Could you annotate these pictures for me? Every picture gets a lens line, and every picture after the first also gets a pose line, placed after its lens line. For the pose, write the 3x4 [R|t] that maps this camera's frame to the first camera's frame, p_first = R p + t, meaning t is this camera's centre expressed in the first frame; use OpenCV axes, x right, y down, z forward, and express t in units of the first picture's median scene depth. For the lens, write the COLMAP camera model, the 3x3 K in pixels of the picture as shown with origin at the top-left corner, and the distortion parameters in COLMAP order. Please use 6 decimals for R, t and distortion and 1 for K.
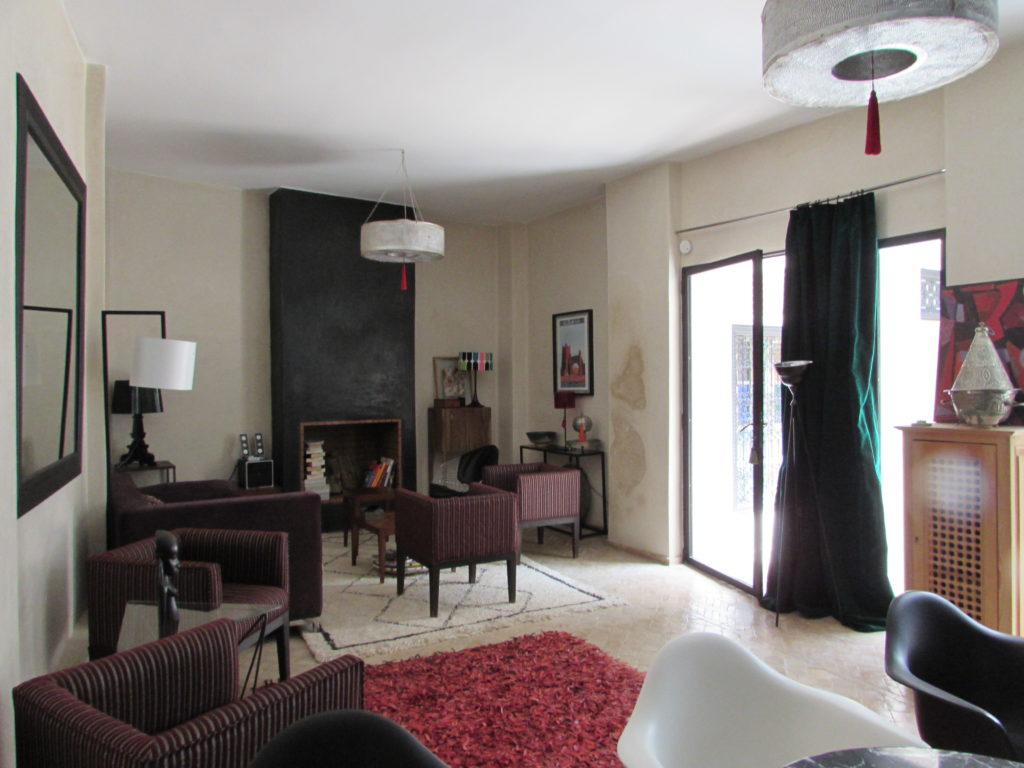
lens RADIAL K [[724.4, 0, 514.4], [0, 724.4, 380.4], [0, 0, 1]] dist [-0.058920, 0.048420]
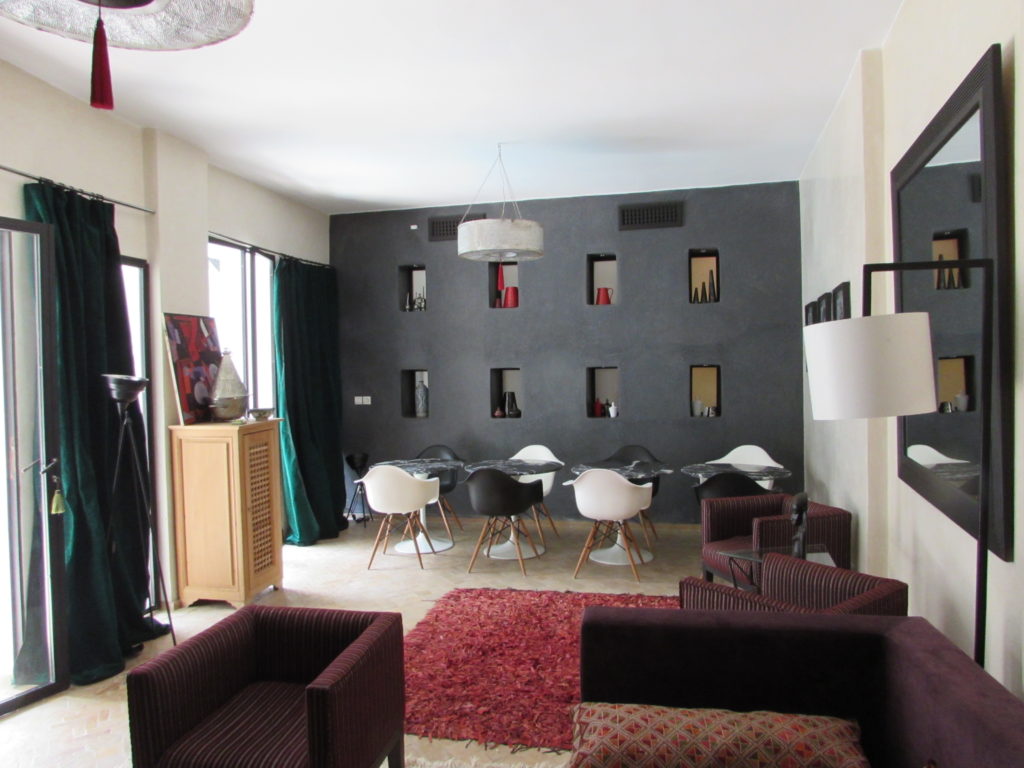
lens RADIAL K [[718.7, 0, 512.1], [0, 718.7, 383.0], [0, 0, 1]] dist [-0.042252, 0.016952]
pose [[-0.736581, 0.002938, 0.676343, -0.416506], [0.025105, 0.999420, 0.022999, -0.018169], [-0.675884, 0.033920, -0.736227, 0.995660]]
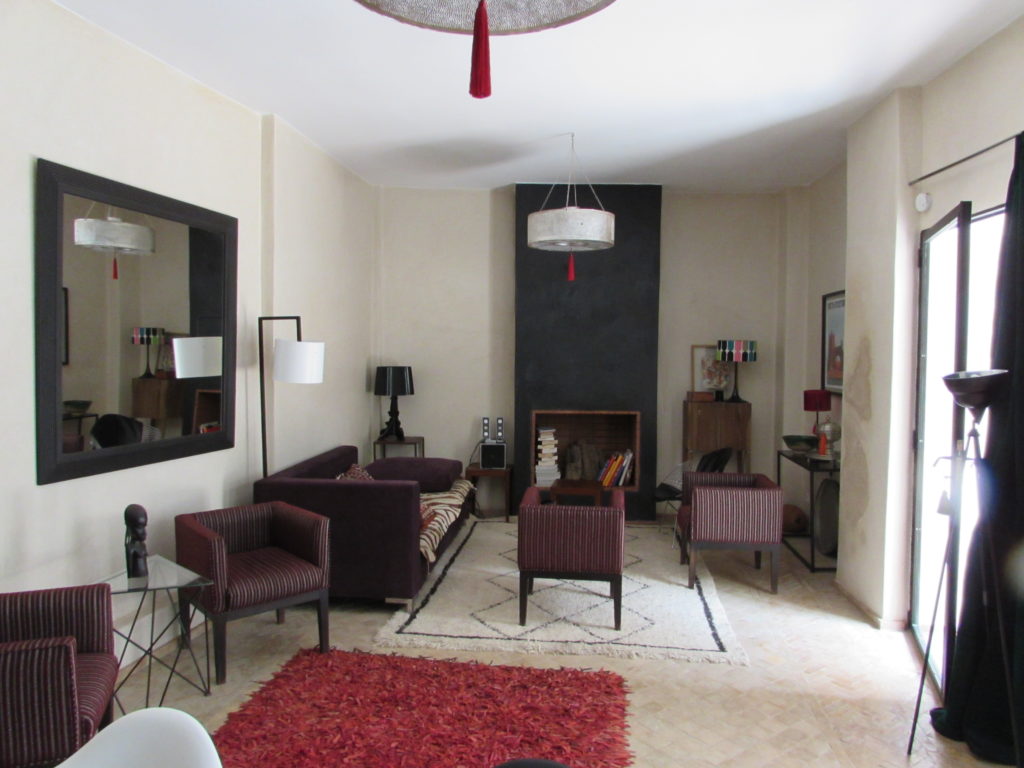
lens RADIAL K [[724.4, 0, 514.4], [0, 724.4, 380.4], [0, 0, 1]] dist [-0.058920, 0.048420]
pose [[0.800141, 0.036261, -0.598715, 0.331306], [-0.013948, 0.999026, 0.041867, -0.029555], [0.599650, -0.025148, 0.799867, 0.168633]]
